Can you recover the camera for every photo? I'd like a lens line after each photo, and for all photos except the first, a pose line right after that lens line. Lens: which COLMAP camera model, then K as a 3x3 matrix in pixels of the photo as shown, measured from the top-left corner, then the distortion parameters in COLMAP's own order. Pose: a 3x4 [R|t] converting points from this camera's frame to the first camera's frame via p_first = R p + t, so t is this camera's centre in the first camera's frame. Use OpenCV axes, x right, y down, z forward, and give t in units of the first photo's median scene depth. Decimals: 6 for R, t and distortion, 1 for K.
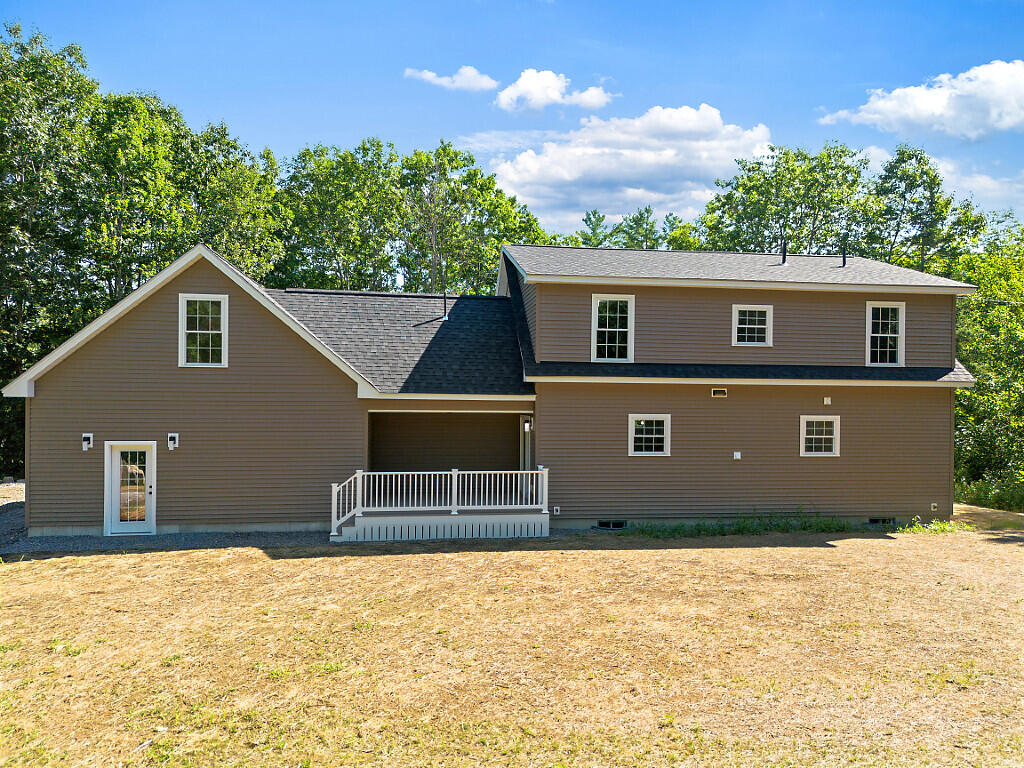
lens RADIAL K [[707.9, 0, 511.7], [0, 707.9, 396.6], [0, 0, 1]] dist [0.057288, -0.046189]
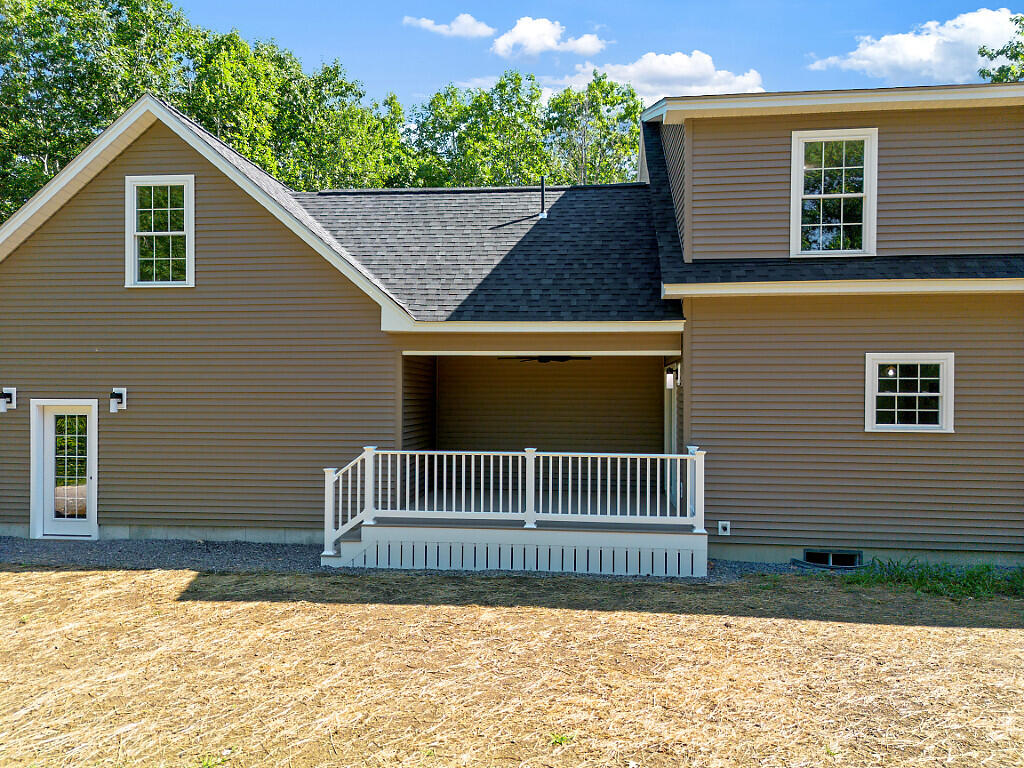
lens RADIAL K [[707.9, 0, 511.7], [0, 707.9, 396.6], [0, 0, 1]] dist [0.057288, -0.046189]
pose [[0.967950, -0.004545, -0.251101, 0.045518], [0.004644, 0.999989, -0.000201, 0.060365], [0.251100, -0.000972, 0.967961, 0.441933]]
